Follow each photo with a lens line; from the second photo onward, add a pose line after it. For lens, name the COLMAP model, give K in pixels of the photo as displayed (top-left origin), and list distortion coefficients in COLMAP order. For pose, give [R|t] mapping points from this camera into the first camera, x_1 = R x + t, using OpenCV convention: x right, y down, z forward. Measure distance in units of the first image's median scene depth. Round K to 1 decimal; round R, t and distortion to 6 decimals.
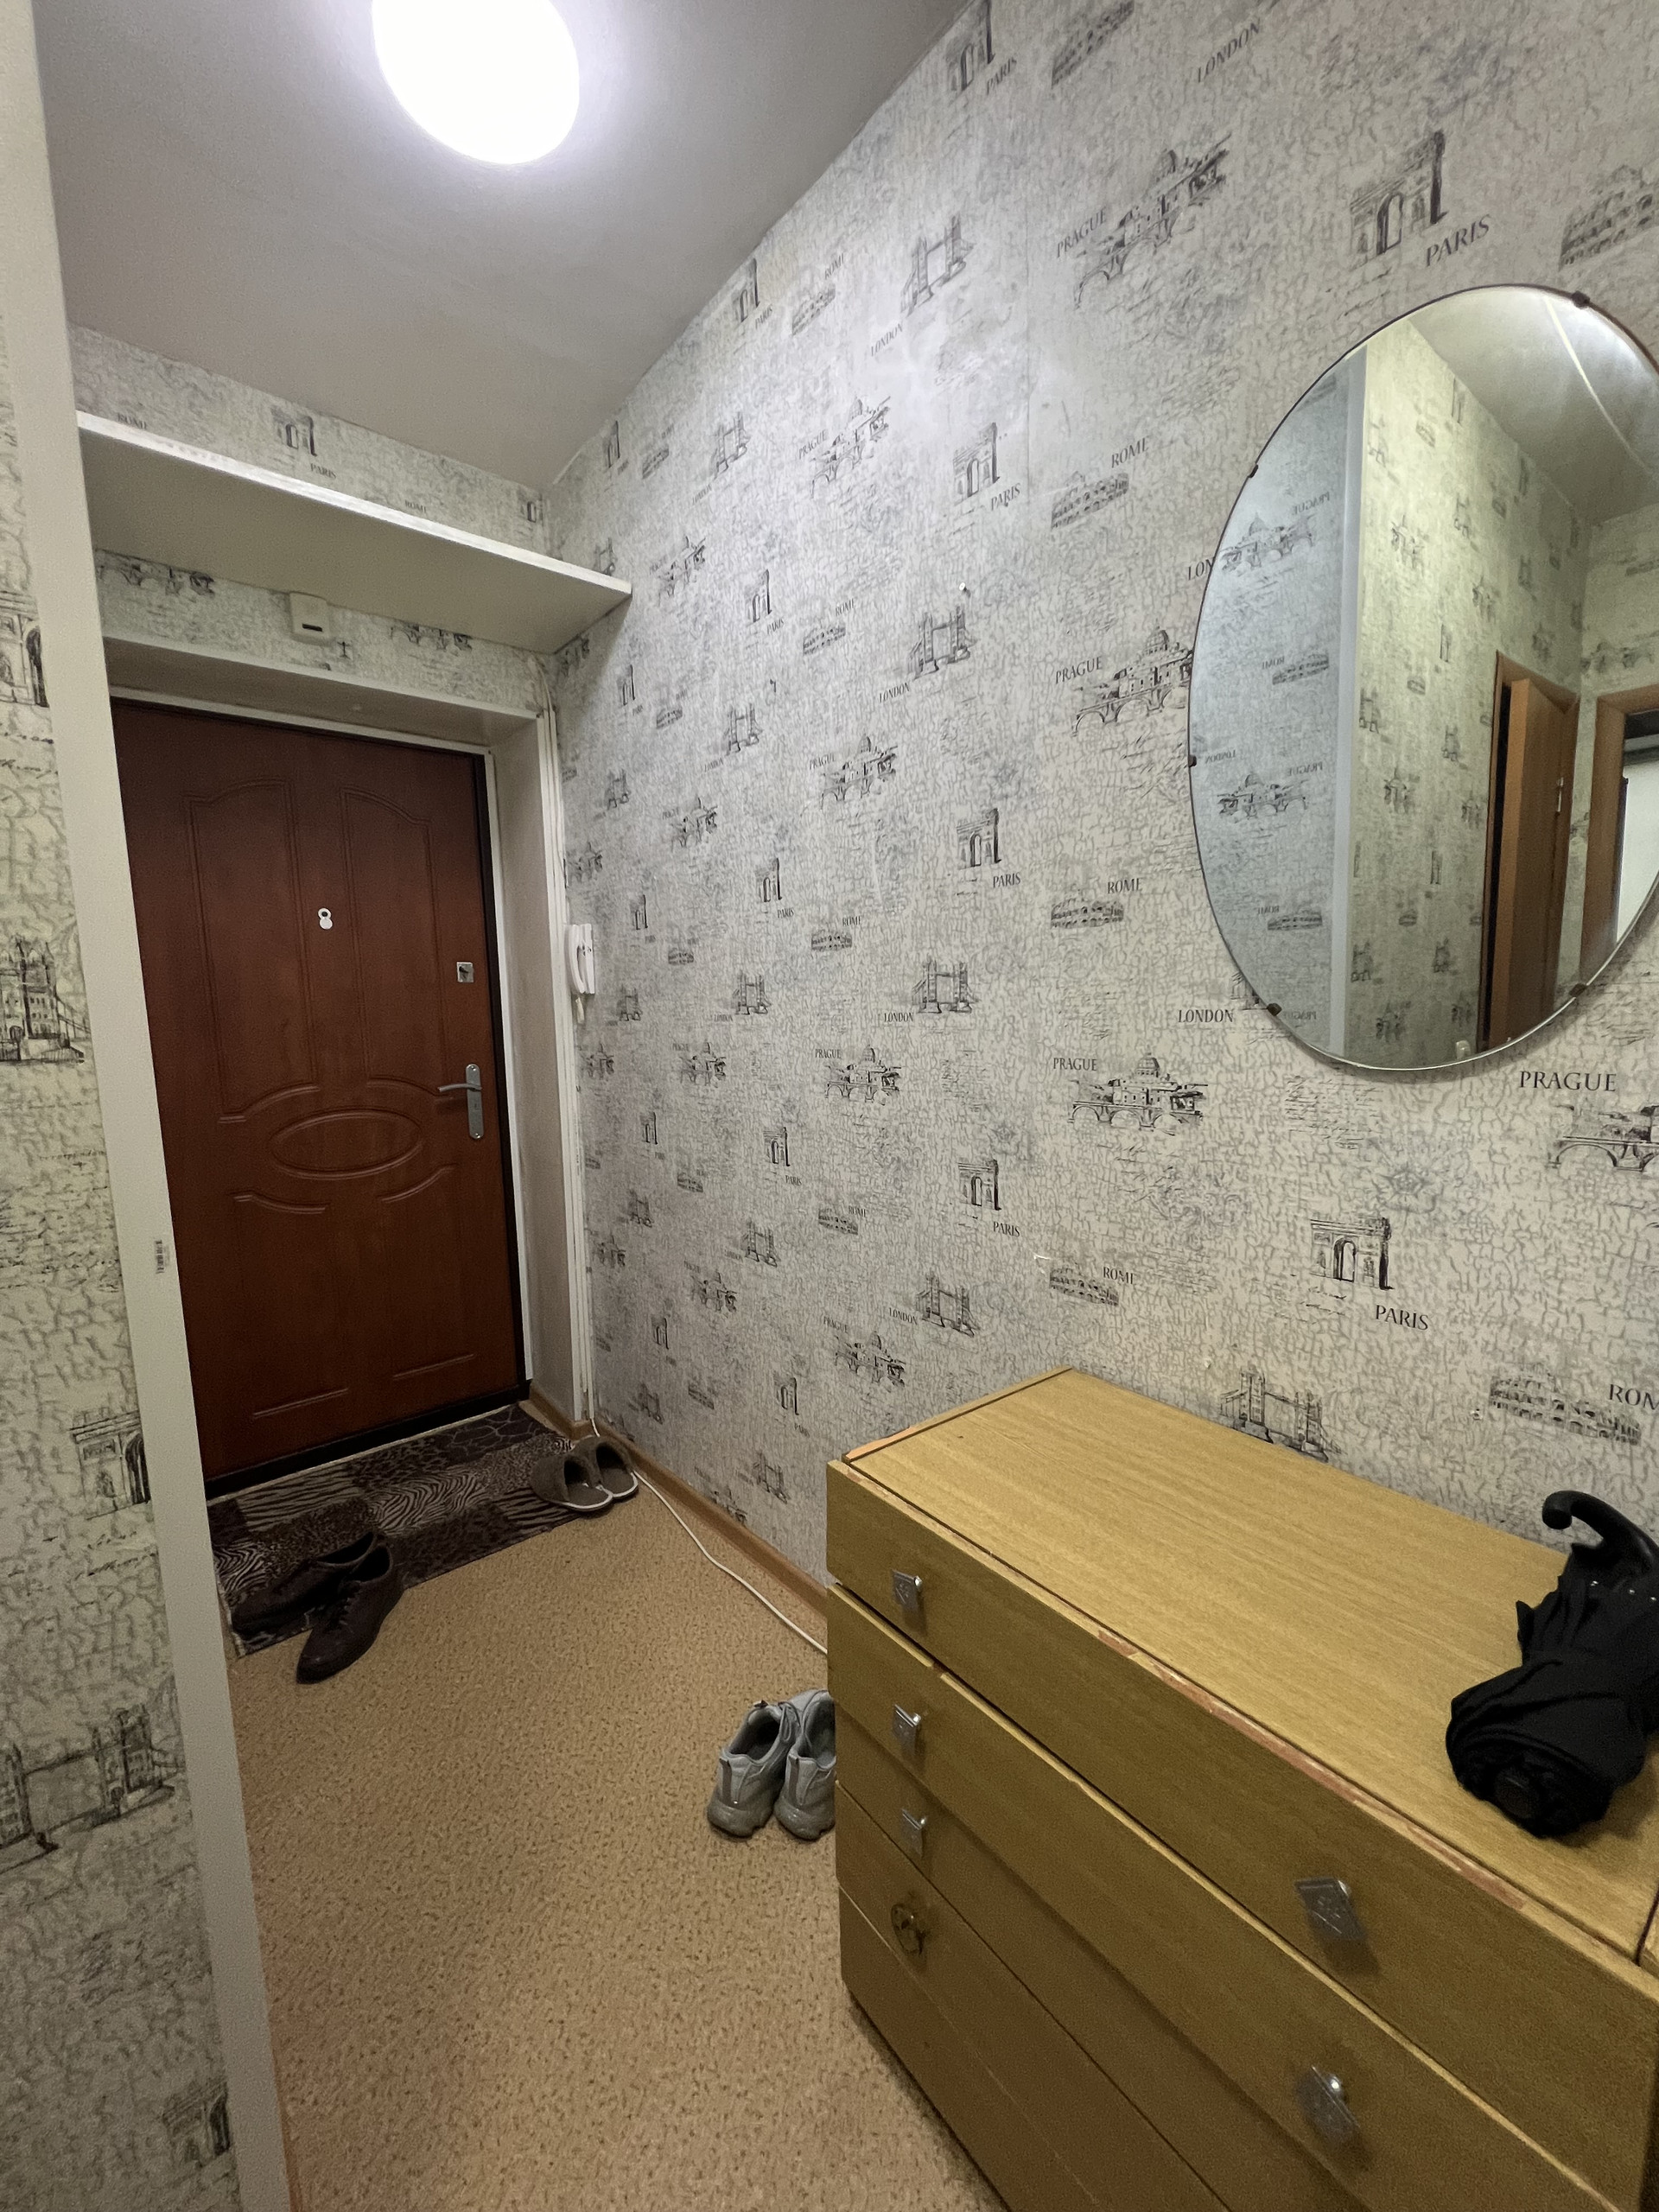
lens RADIAL K [[882.0, 0, 833.7], [0, 882.0, 1109.0], [0, 0, 1]] dist [-0.003314, -0.000036]
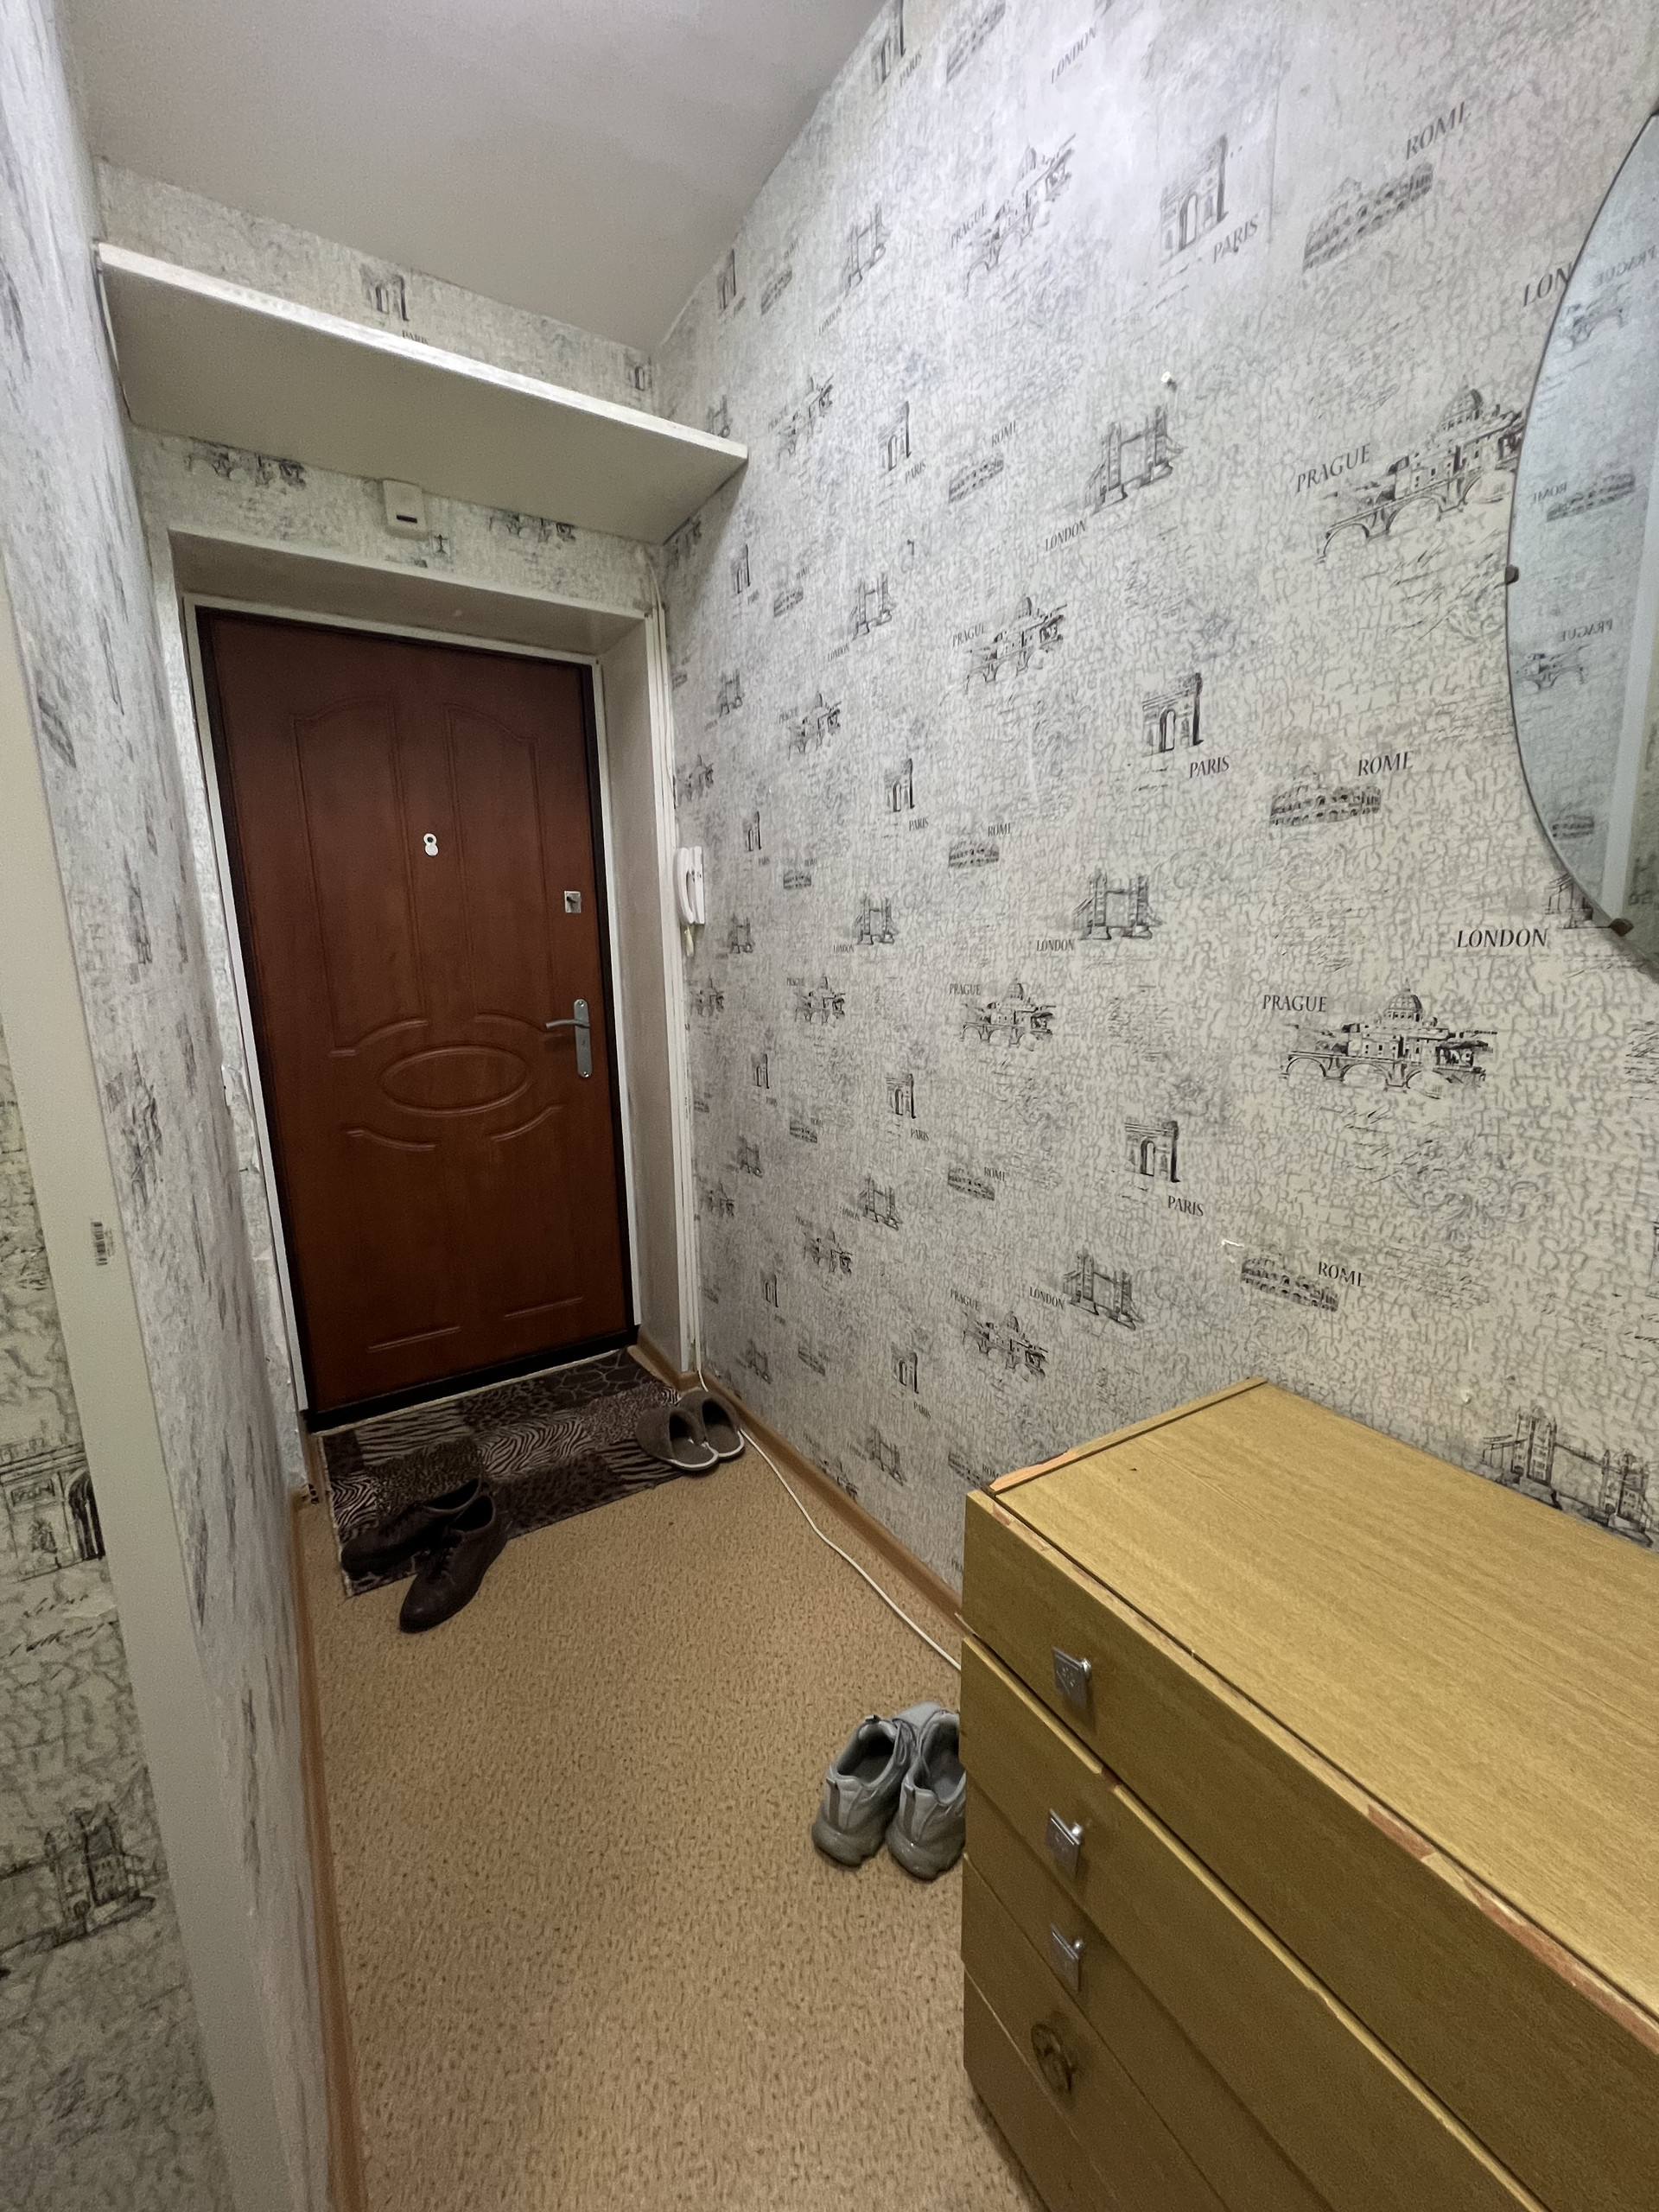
lens RADIAL K [[882.0, 0, 831.9], [0, 882.0, 1107.1], [0, 0, 1]] dist [-0.003314, -0.000036]
pose [[0.991509, 0.025717, -0.127470, -0.025006], [-0.017505, 0.997723, 0.065126, -0.002384], [0.128854, -0.062342, 0.989702, 0.141898]]
